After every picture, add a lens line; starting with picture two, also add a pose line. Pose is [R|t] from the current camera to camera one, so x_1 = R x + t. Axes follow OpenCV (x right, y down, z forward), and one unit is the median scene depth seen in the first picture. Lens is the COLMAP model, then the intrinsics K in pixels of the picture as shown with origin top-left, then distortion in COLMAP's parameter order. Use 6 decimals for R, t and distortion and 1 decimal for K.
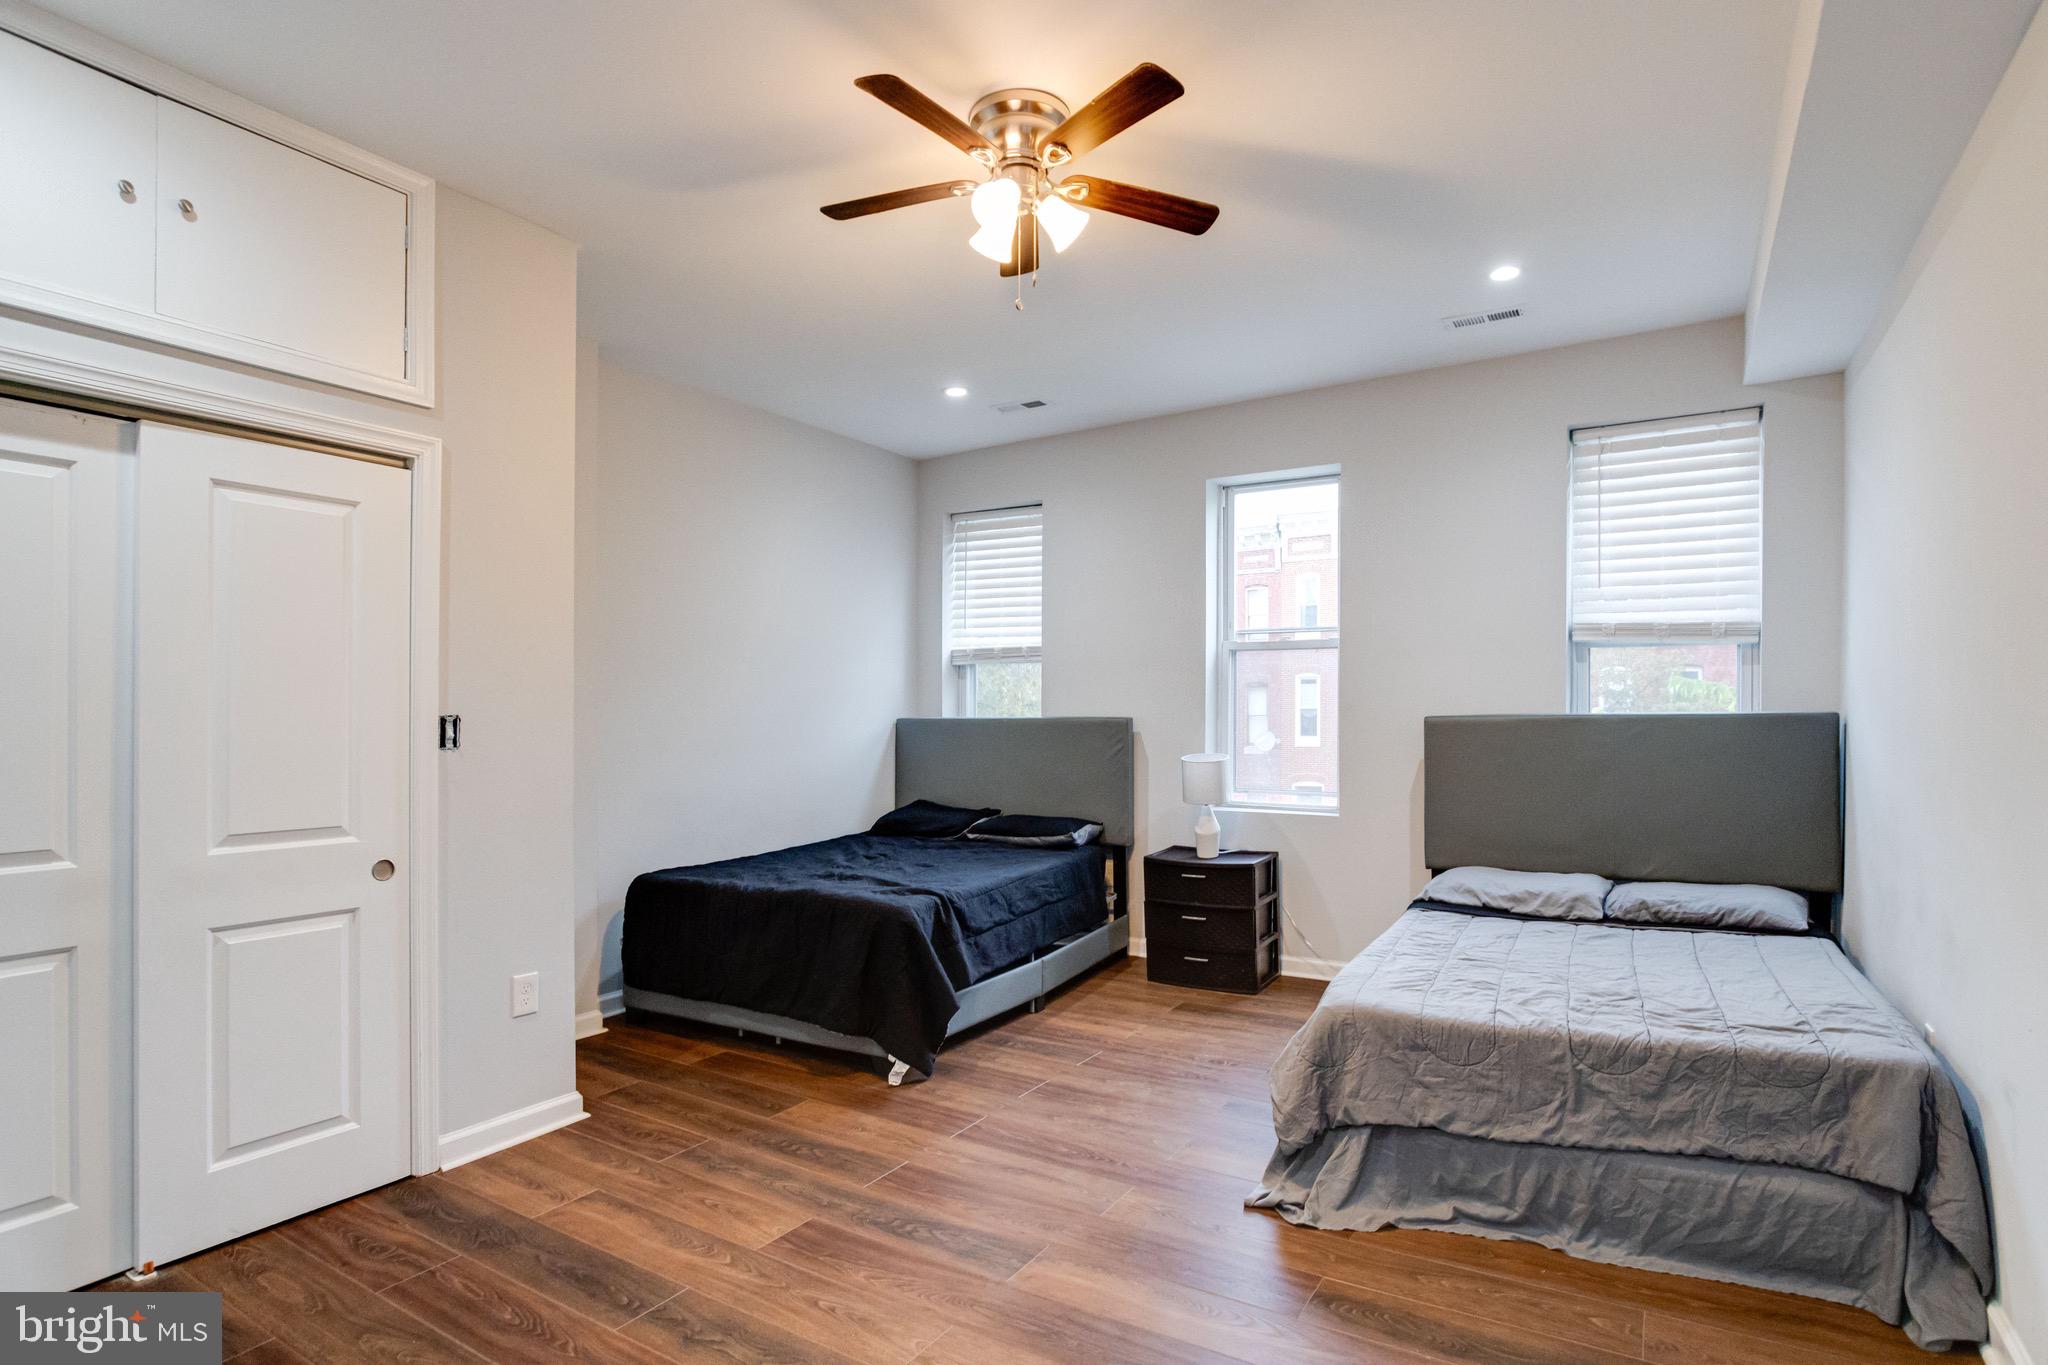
lens RADIAL K [[1036.5, 0, 1044.3], [0, 1036.5, 695.6], [0, 0, 1]] dist [-0.038088, 0.014264]
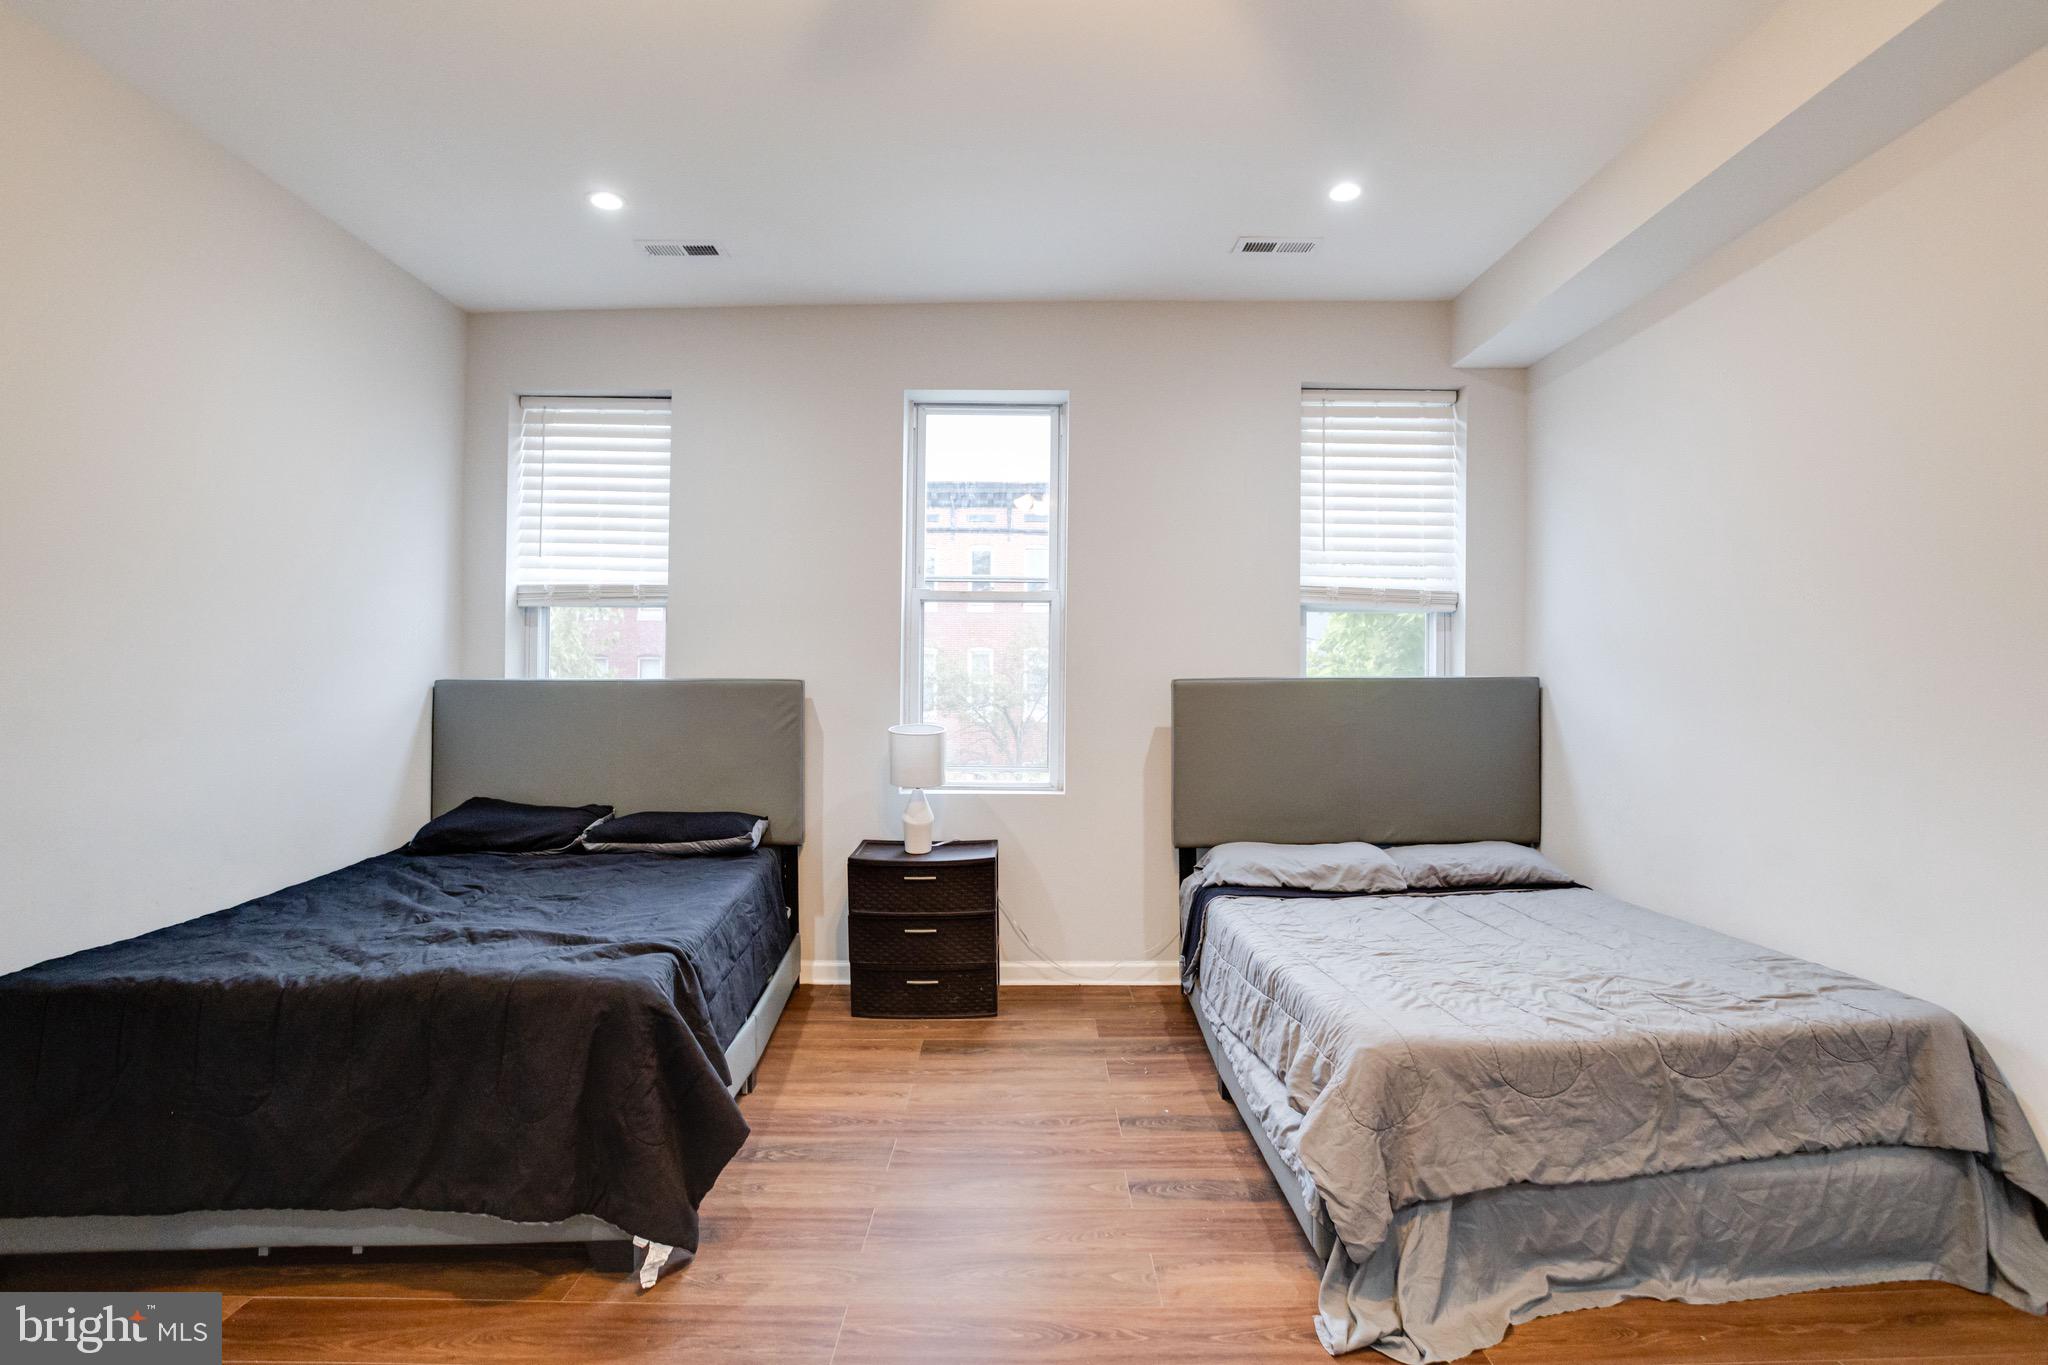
lens RADIAL K [[1036.5, 0, 1079.2], [0, 1036.5, 666.8], [0, 0, 1]] dist [-0.038088, 0.014264]
pose [[0.851115, 0.015066, 0.524764, -0.196682], [-0.013063, 0.999886, -0.007521, 0.018772], [-0.524817, -0.000453, 0.851215, 0.296460]]
